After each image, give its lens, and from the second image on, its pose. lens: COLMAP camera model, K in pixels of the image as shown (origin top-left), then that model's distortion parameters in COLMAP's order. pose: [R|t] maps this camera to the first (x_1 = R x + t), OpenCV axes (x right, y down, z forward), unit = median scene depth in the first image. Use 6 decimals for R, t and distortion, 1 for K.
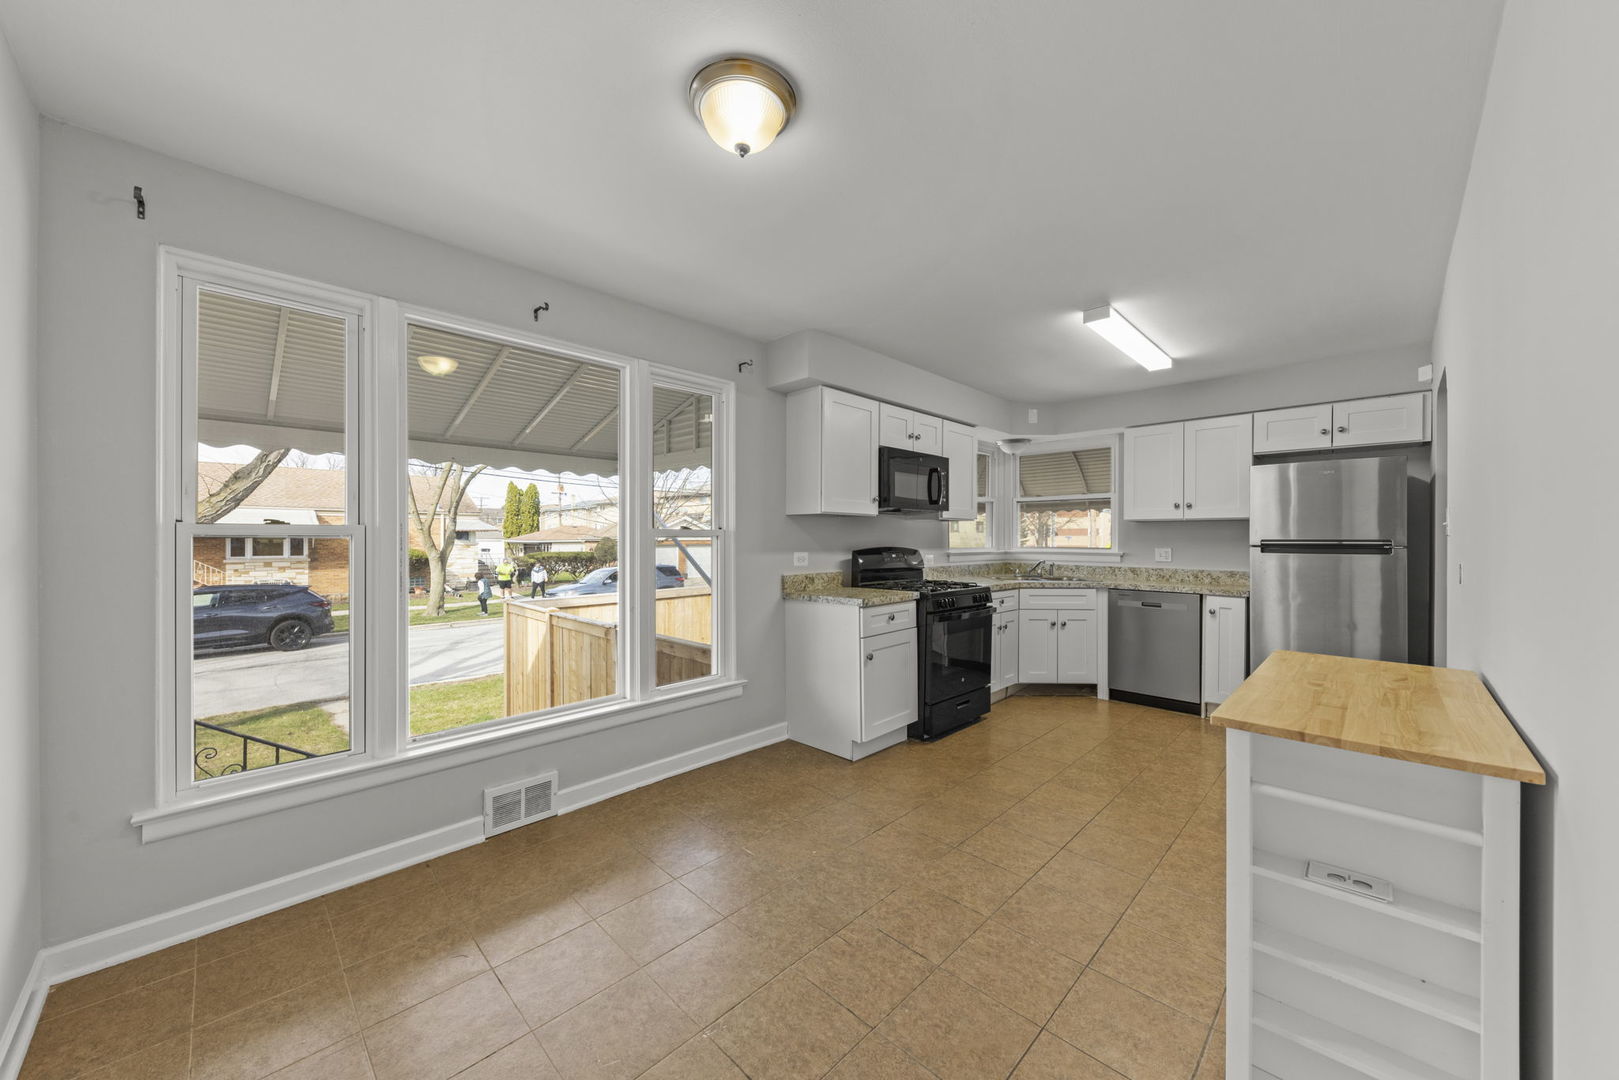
lens RADIAL K [[581.6, 0, 813.2], [0, 581.6, 540.9], [0, 0, 1]] dist [0.013561, -0.000007]
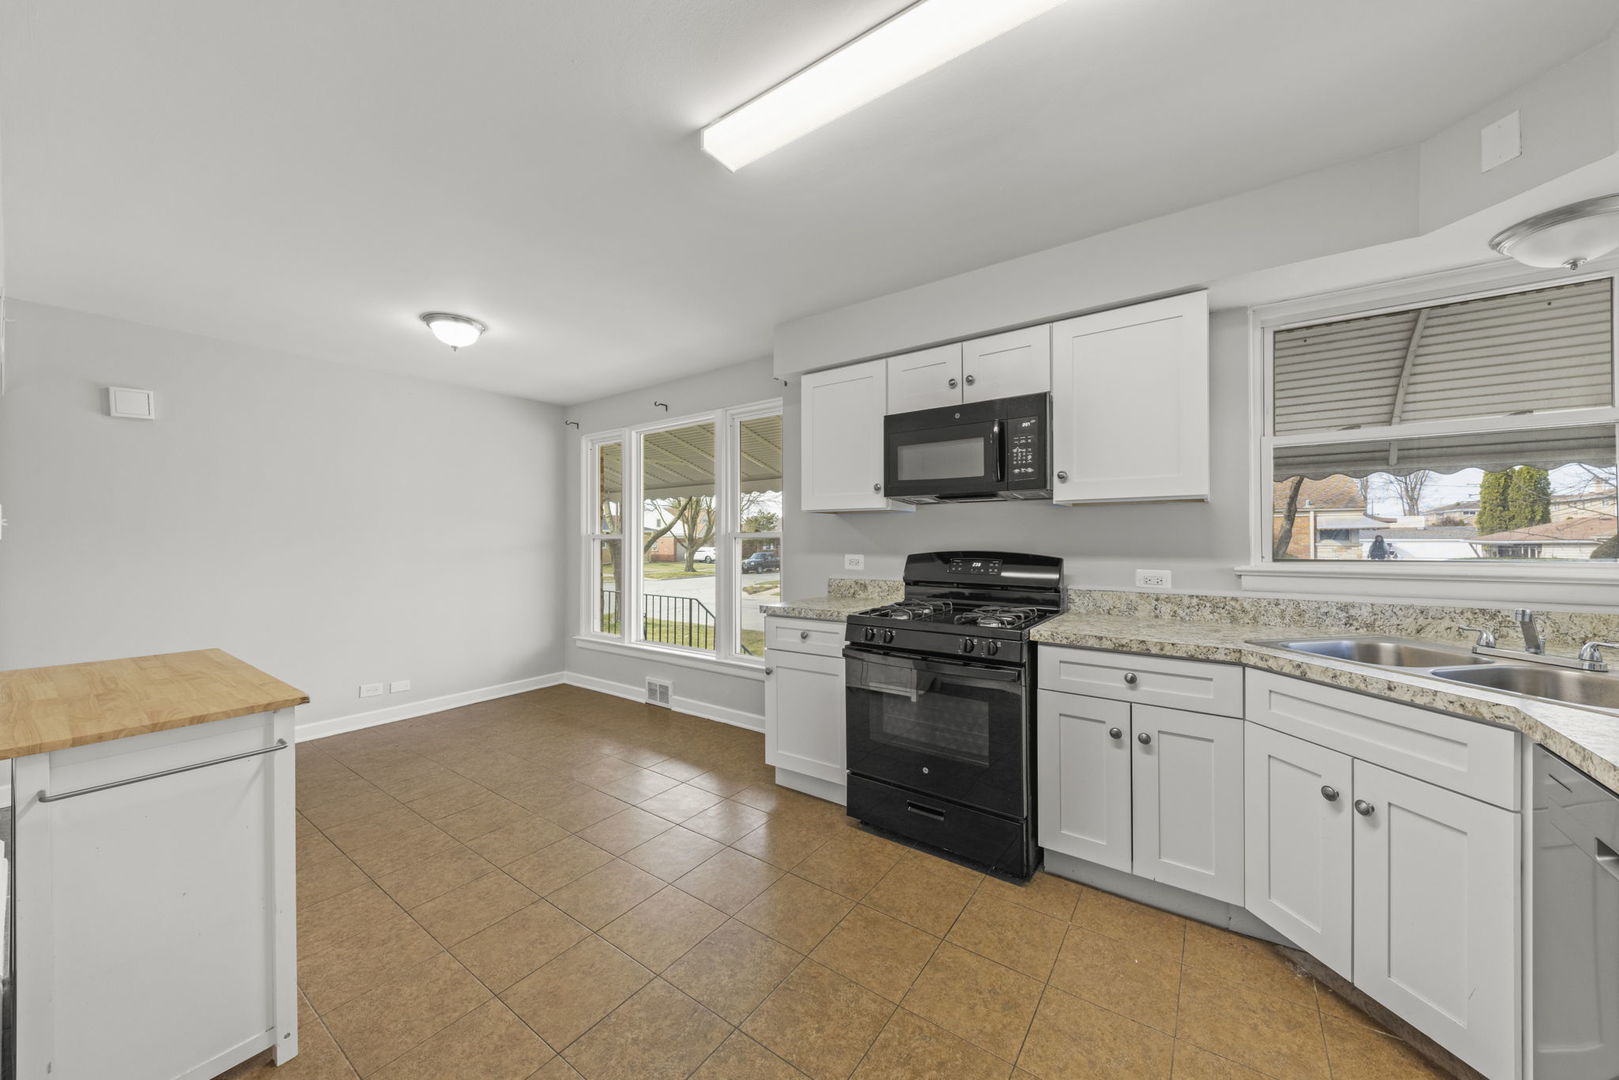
lens RADIAL K [[570.6, 0, 811.0], [0, 570.6, 536.6], [0, 0, 1]] dist [0.001025, -0.000012]
pose [[0.151678, -0.006341, -0.988410, 0.792751], [-0.001319, 0.999977, -0.006618, -0.001897], [0.988429, 0.002308, 0.151666, 0.757239]]
